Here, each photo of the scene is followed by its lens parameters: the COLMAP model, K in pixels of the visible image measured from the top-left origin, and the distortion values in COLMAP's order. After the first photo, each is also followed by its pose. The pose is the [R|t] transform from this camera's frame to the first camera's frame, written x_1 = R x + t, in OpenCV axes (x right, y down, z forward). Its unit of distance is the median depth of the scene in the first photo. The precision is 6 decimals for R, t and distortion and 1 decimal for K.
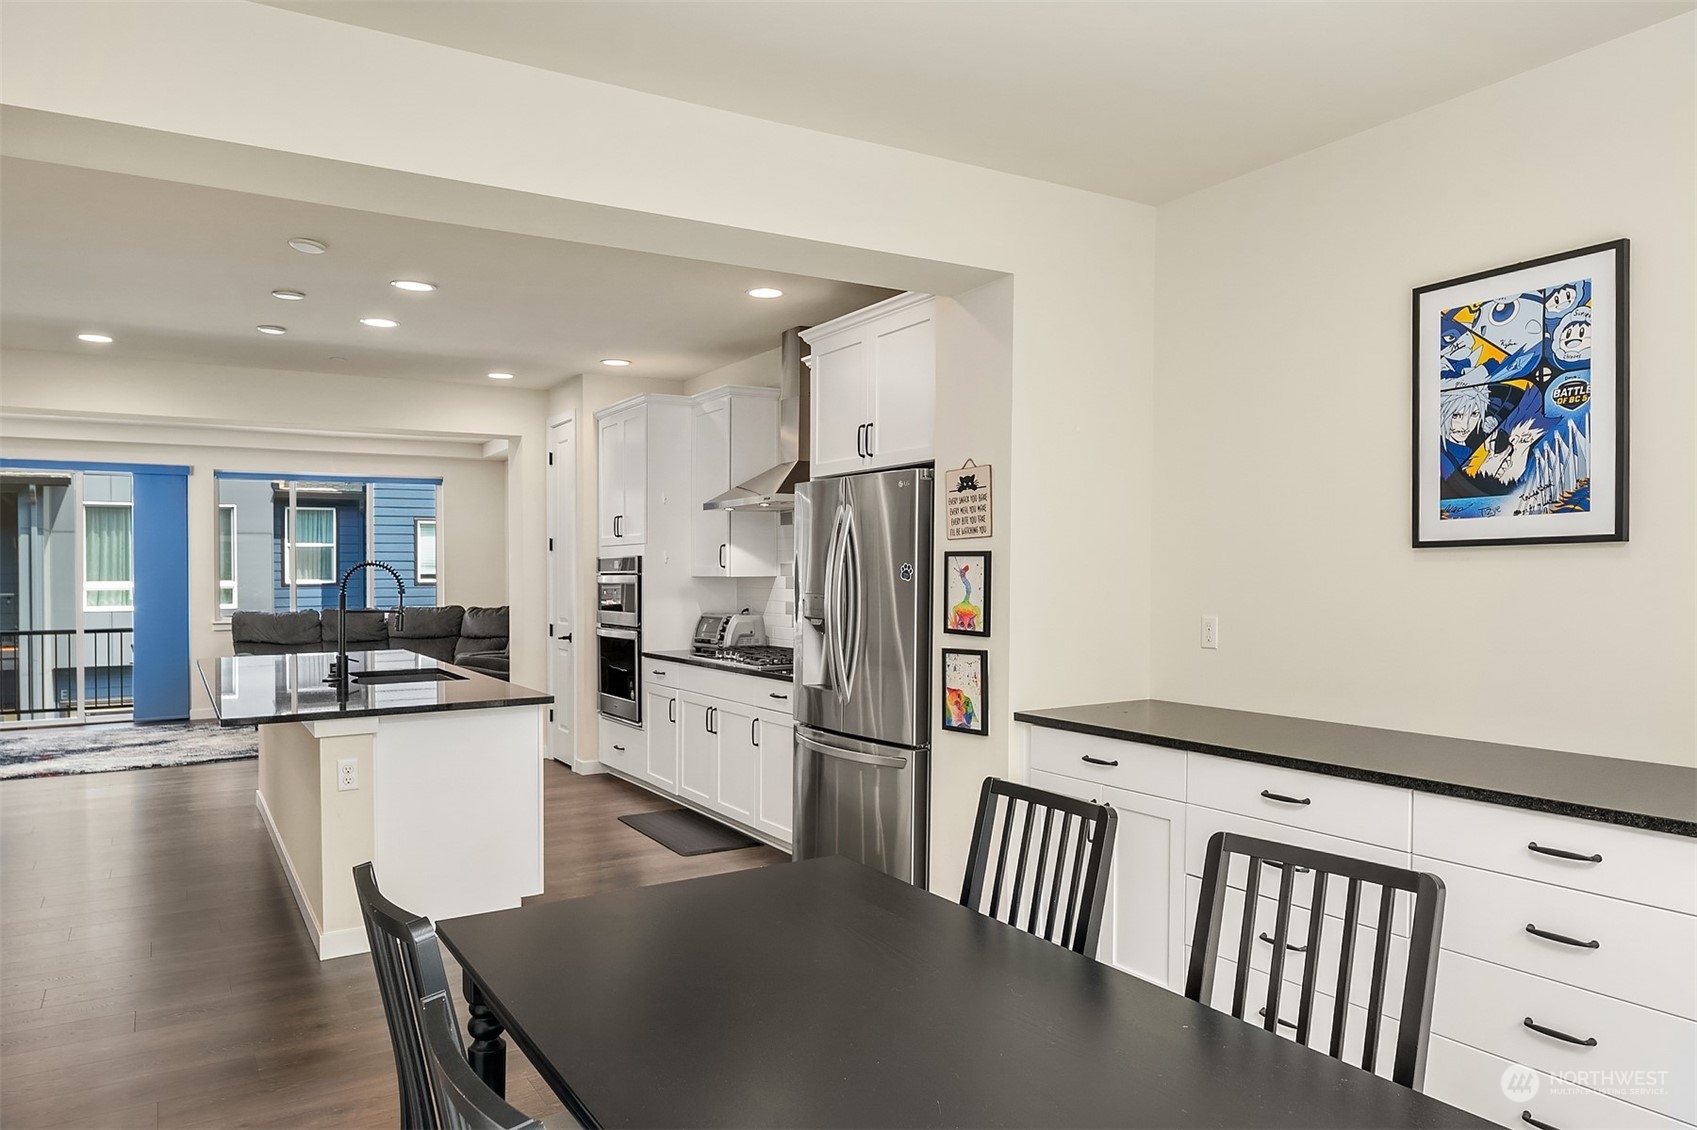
lens RADIAL K [[1099.7, 0, 865.7], [0, 1099.7, 591.2], [0, 0, 1]] dist [-0.001319, -0.000756]
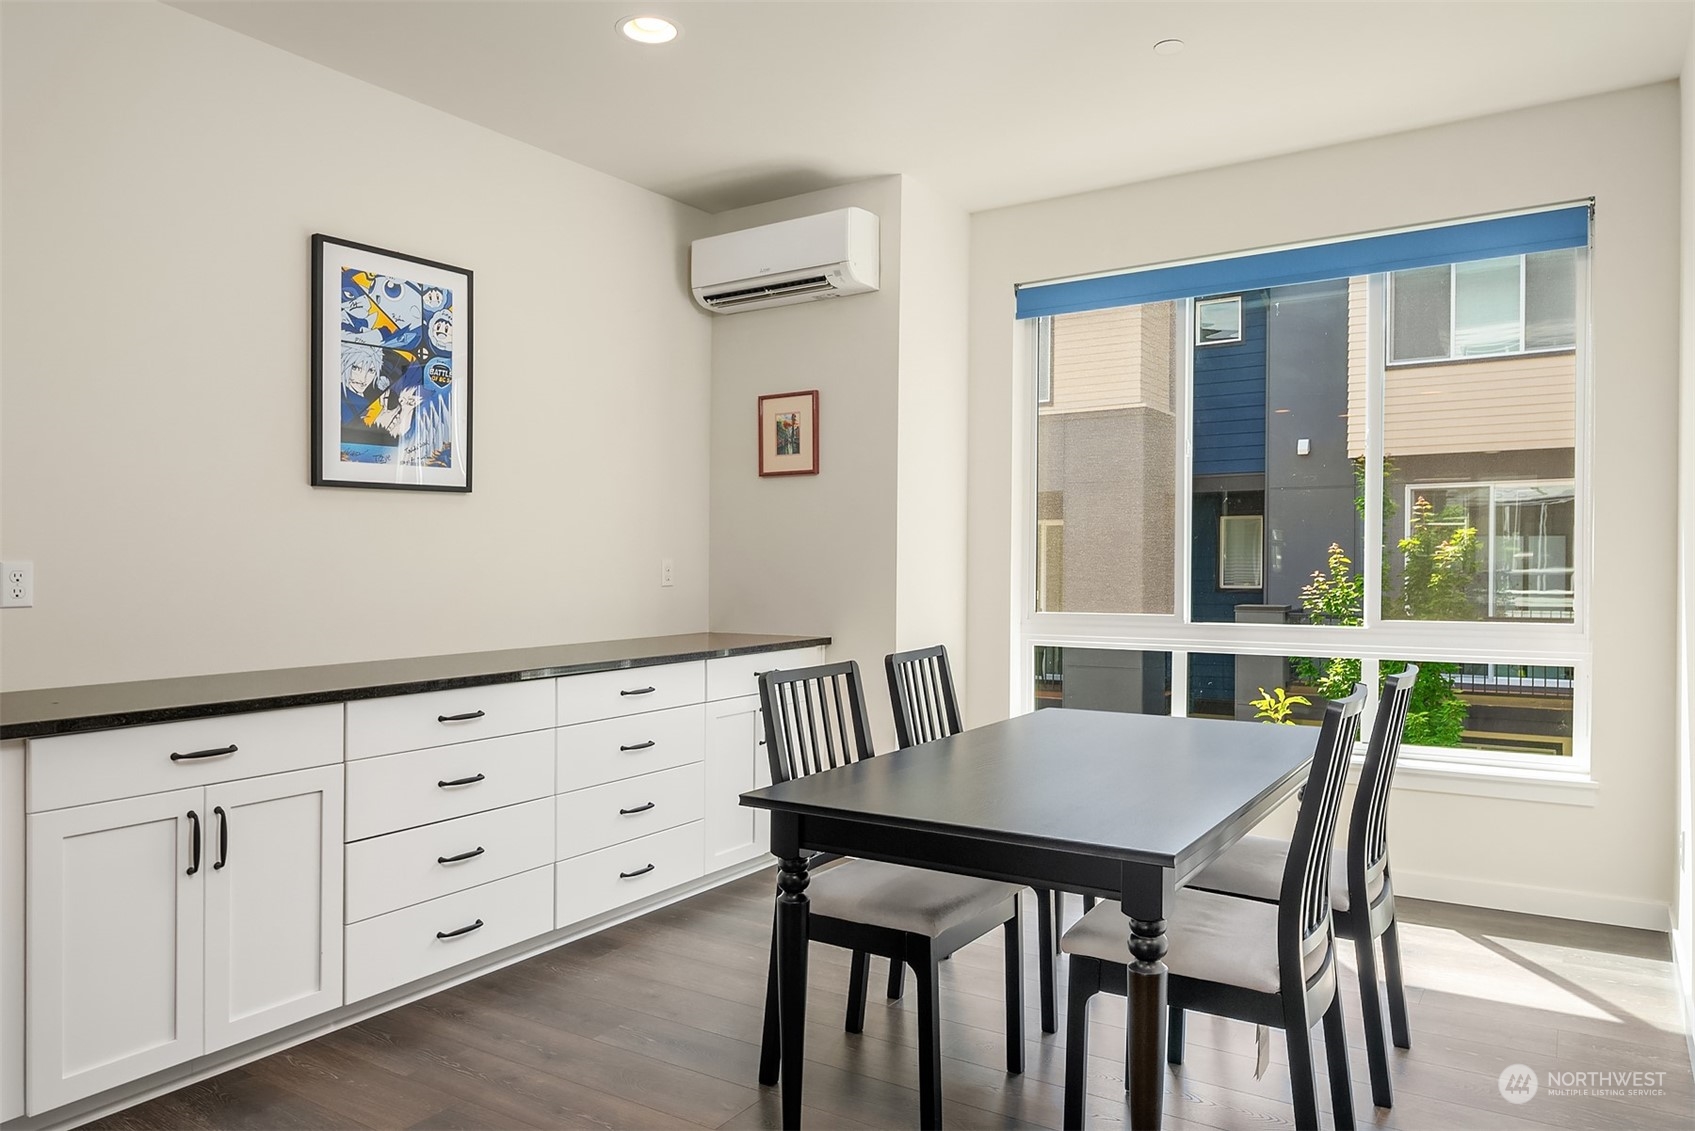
lens RADIAL K [[1125.1, 0, 863.9], [0, 1125.1, 571.4], [0, 0, 1]] dist [-0.006869, -0.002339]
pose [[-0.412948, 0.001062, 0.910754, -0.544414], [0.026575, 0.999588, 0.010884, 0.034769], [-0.910367, 0.028698, -0.412806, 0.795853]]
